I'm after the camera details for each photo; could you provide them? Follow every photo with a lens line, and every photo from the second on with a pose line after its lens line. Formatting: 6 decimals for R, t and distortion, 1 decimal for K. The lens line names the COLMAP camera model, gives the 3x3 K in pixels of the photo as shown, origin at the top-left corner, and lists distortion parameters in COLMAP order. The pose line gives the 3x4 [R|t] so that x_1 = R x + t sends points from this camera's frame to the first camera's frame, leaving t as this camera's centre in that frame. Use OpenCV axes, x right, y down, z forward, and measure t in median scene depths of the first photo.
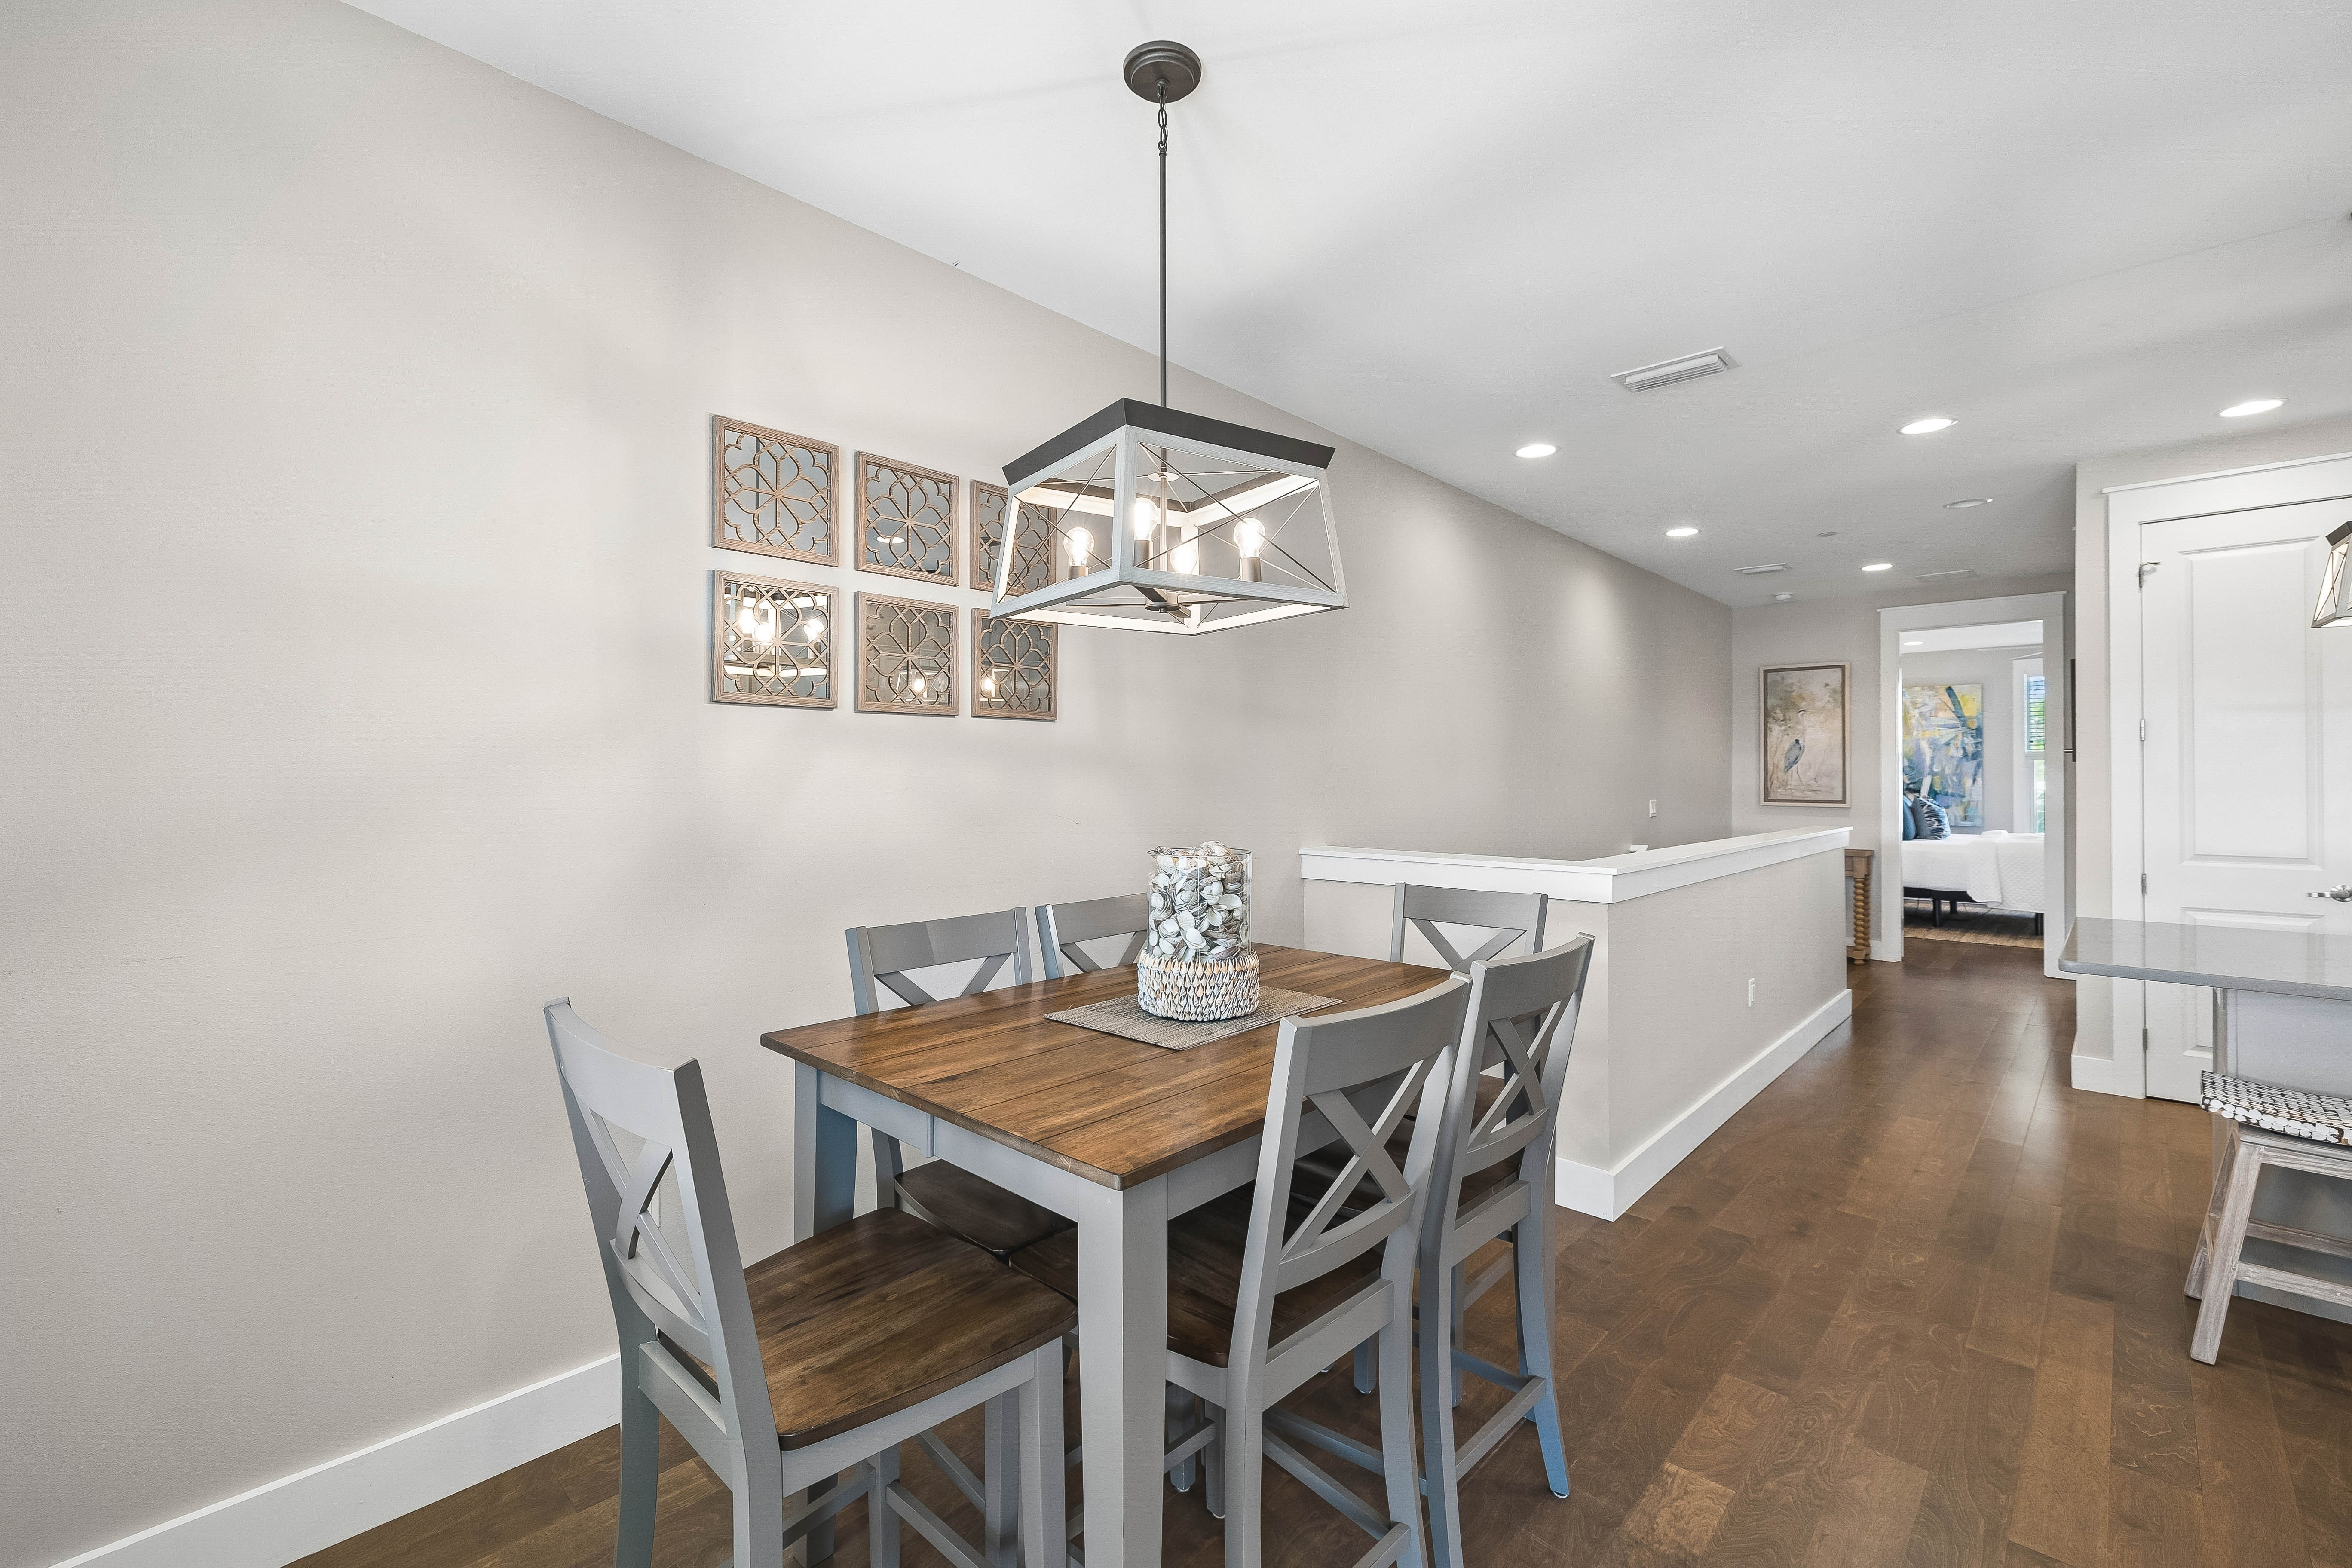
lens RADIAL K [[1000.7, 0, 1177.1], [0, 1000.7, 772.8], [0, 0, 1]] dist [0.002901, -0.000732]
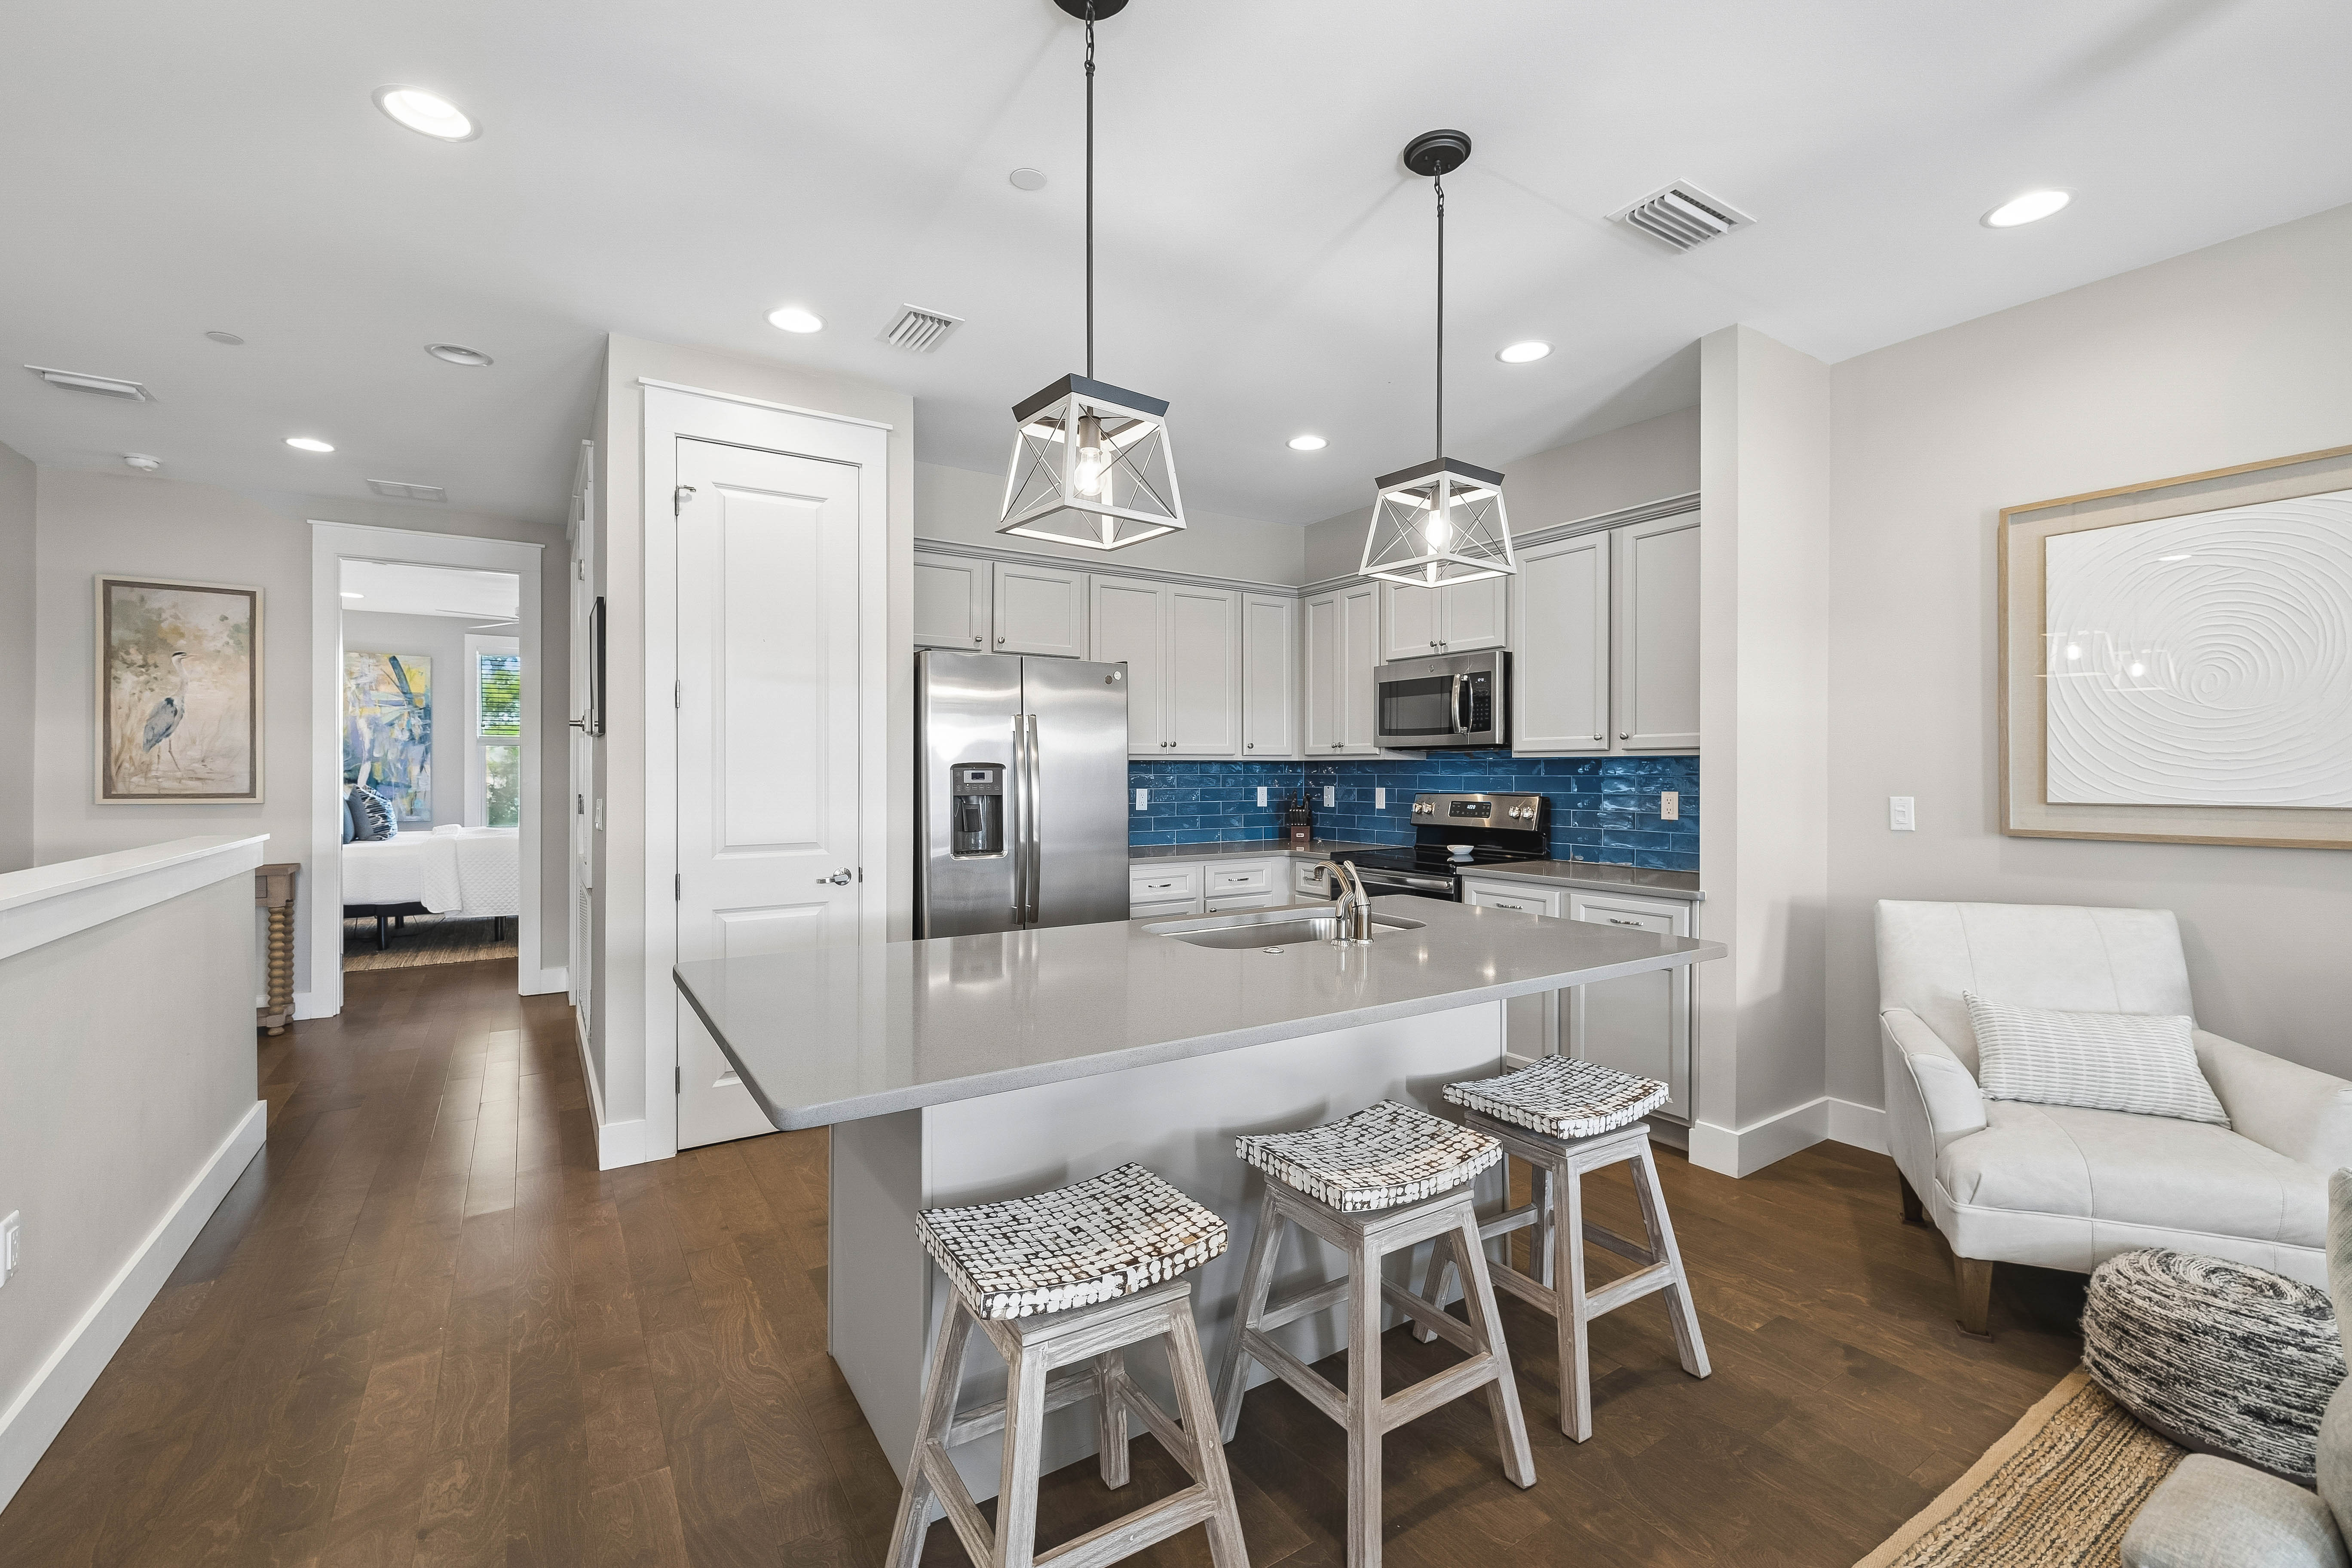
lens RADIAL K [[1000.7, 0, 1170.8], [0, 1000.7, 769.0], [0, 0, 1]] dist [0.002901, -0.000732]
pose [[0.237735, 0.001872, 0.971328, 0.152793], [-0.004900, 0.999988, -0.000728, 0.008485], [-0.971318, -0.004587, 0.237741, 0.232949]]
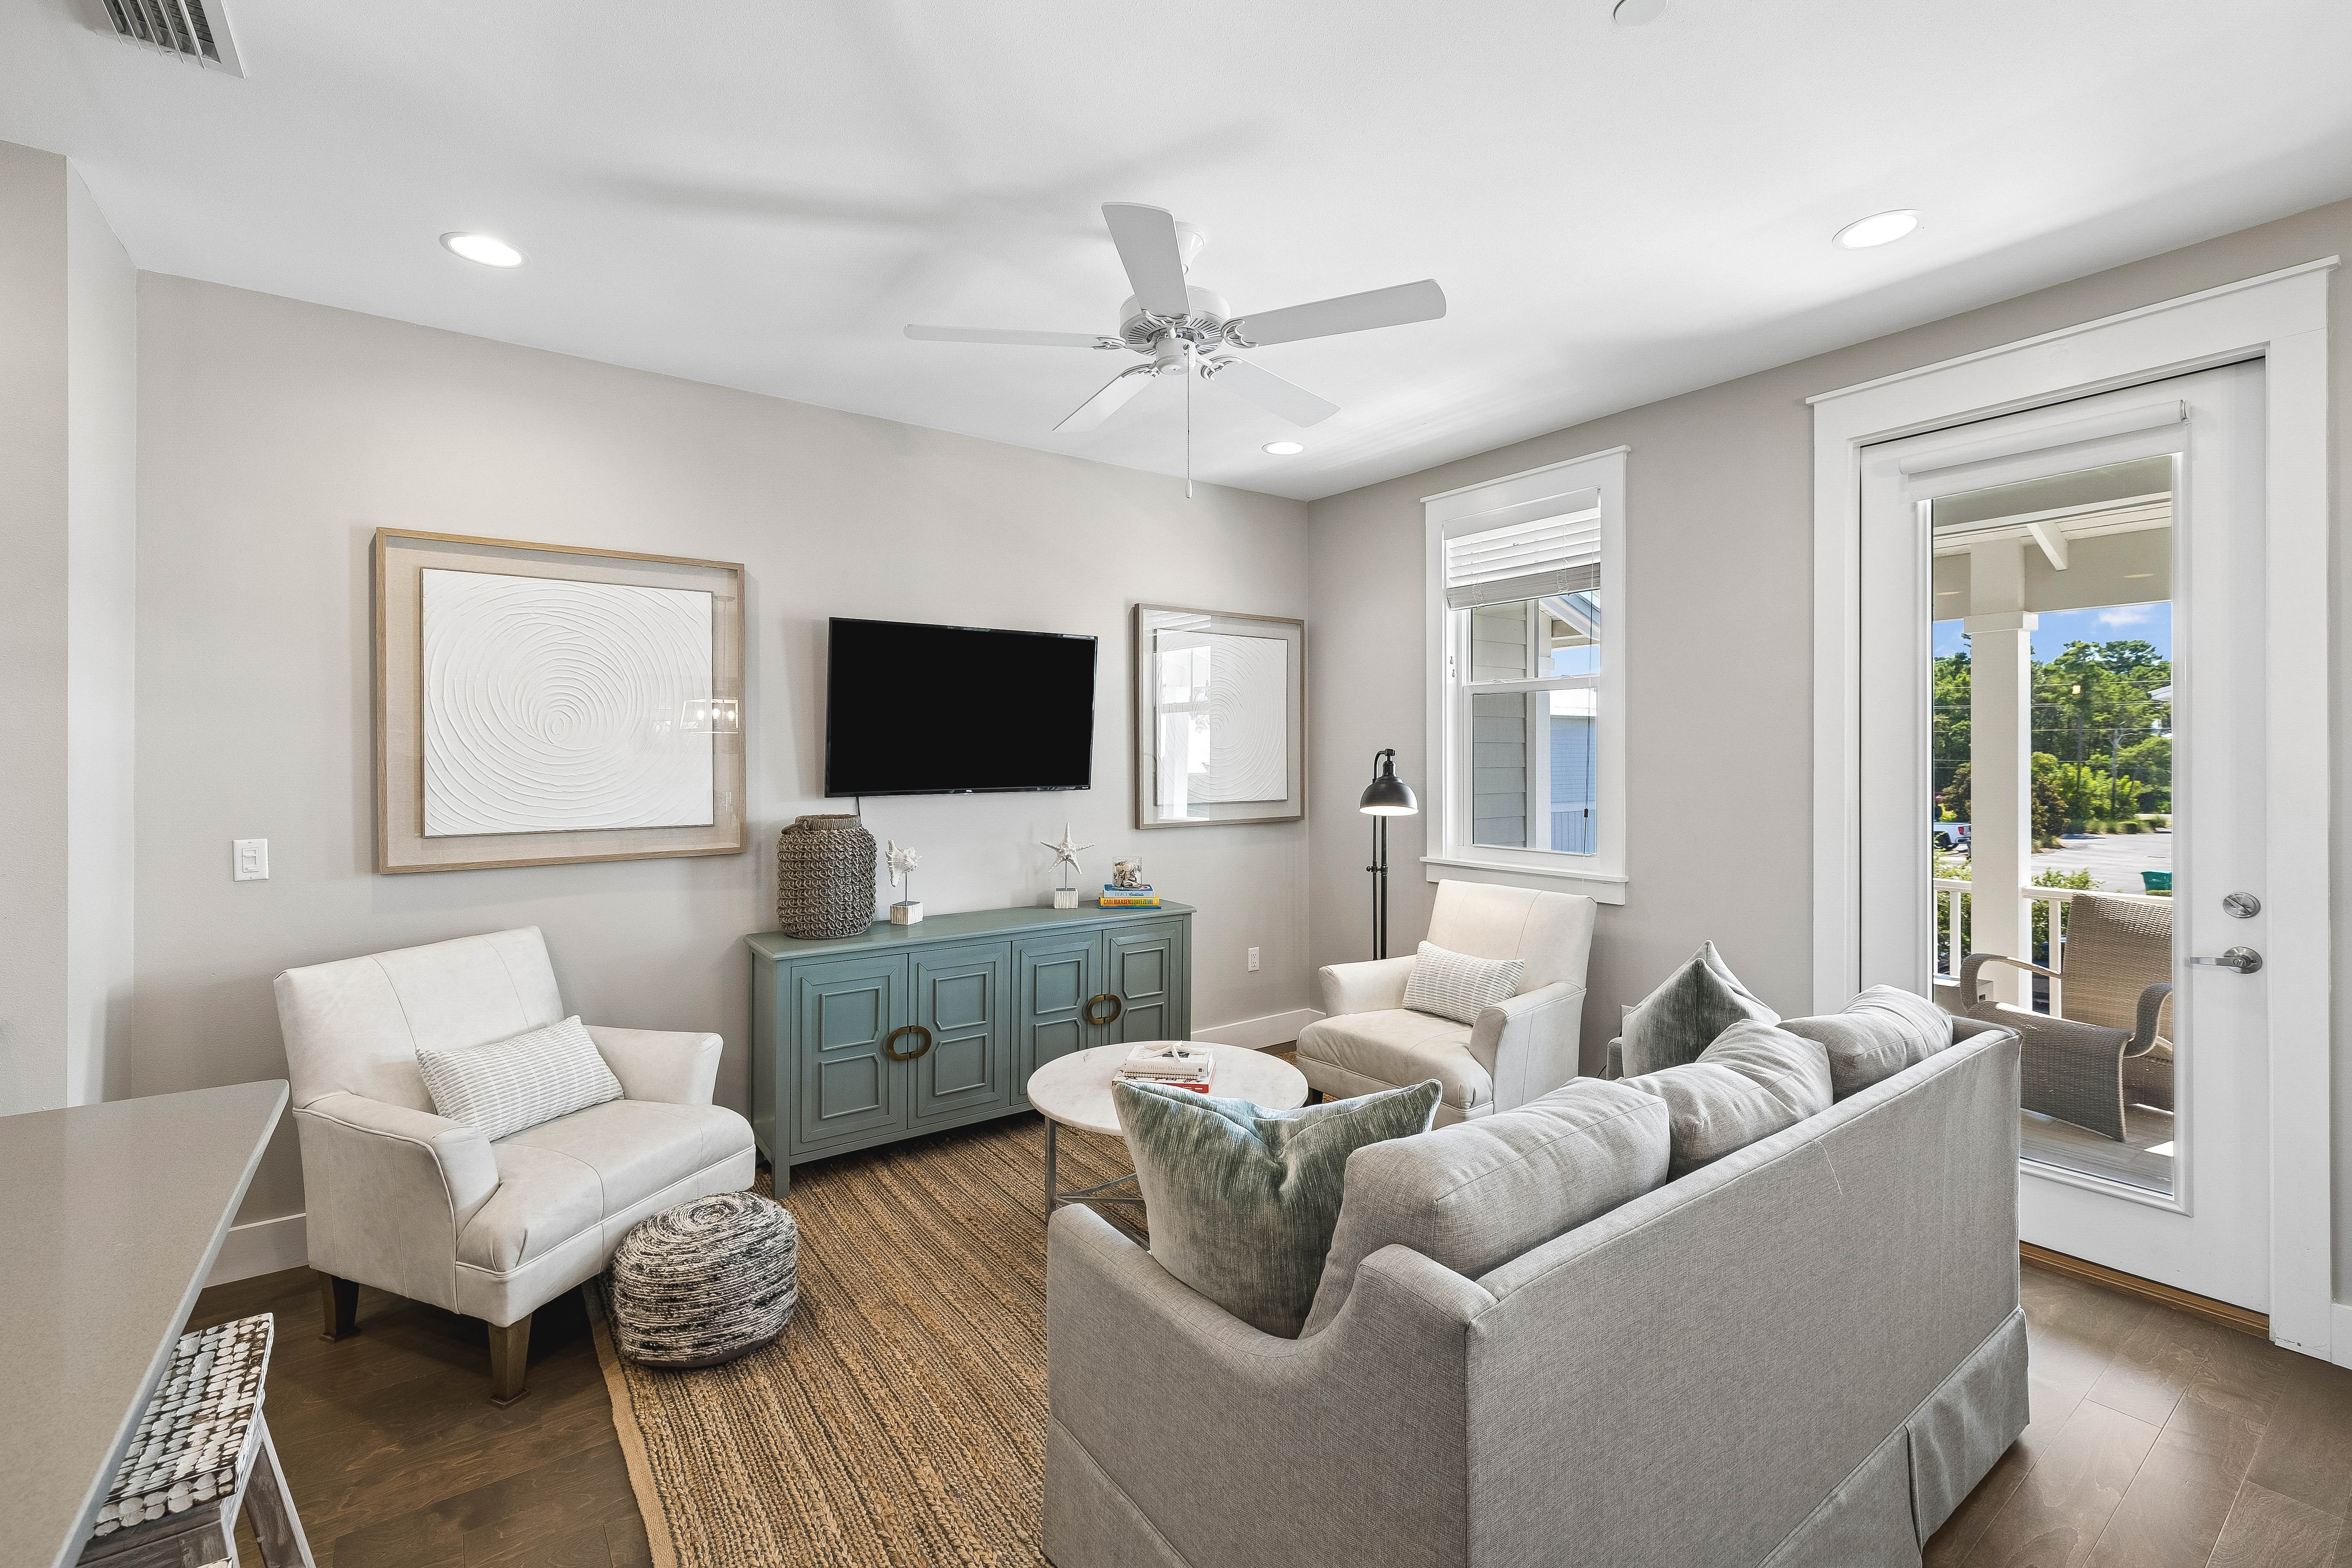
lens RADIAL K [[1000.7, 0, 1169.6], [0, 1000.7, 758.2], [0, 0, 1]] dist [0.002901, -0.000732]
pose [[-0.982986, 0.001603, 0.183673, 0.258731], [0.000956, 0.999993, -0.003609, -0.008878], [-0.183677, -0.003372, -0.982981, 0.321872]]
